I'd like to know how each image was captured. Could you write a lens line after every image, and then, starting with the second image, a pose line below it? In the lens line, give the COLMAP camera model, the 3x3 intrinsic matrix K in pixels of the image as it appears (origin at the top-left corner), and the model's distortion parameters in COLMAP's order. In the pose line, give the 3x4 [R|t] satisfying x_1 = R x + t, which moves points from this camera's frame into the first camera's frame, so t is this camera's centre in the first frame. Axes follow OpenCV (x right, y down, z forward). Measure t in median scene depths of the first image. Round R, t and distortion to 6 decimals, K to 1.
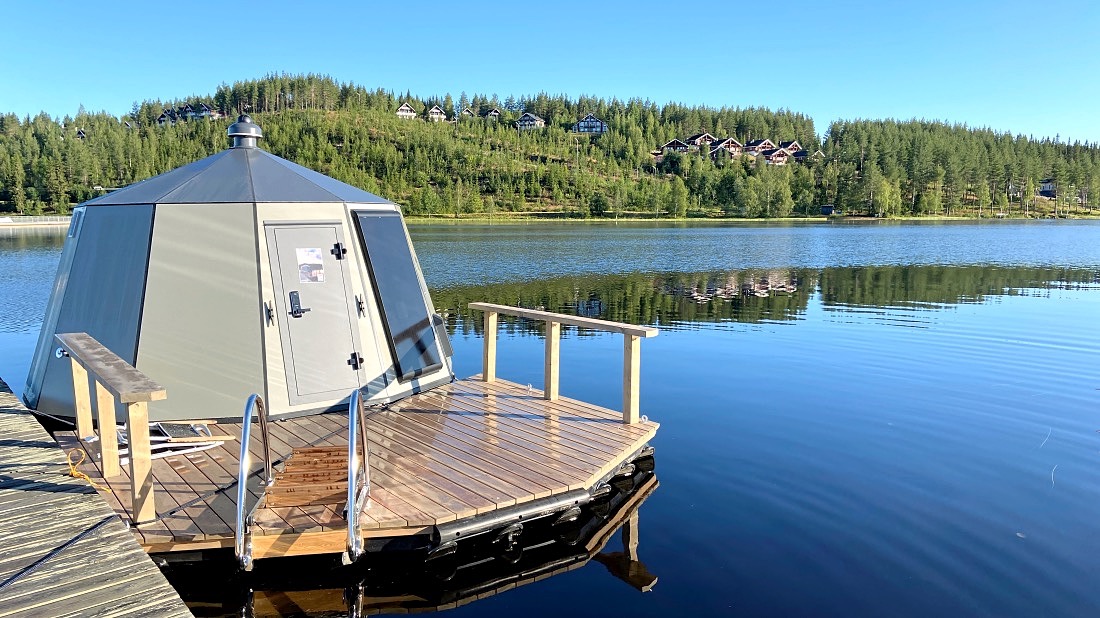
lens RADIAL K [[869.9, 0, 549.5], [0, 869.9, 296.7], [0, 0, 1]] dist [0.147521, -0.164715]
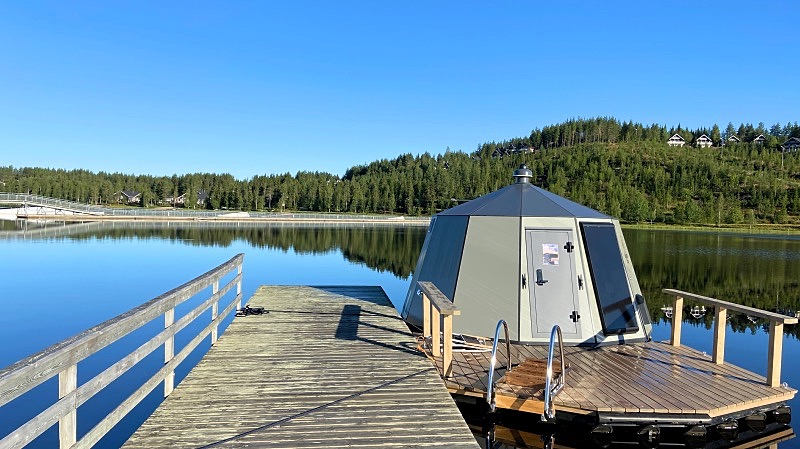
lens RADIAL K [[632.6, 0, 399.6], [0, 632.6, 215.6], [0, 0, 1]] dist [0.147521, -0.164715]
pose [[0.853982, 0.034082, -0.519186, 0.116386], [-0.086221, 0.993326, -0.076613, 0.008620], [0.513109, 0.110191, 0.851221, -0.193448]]
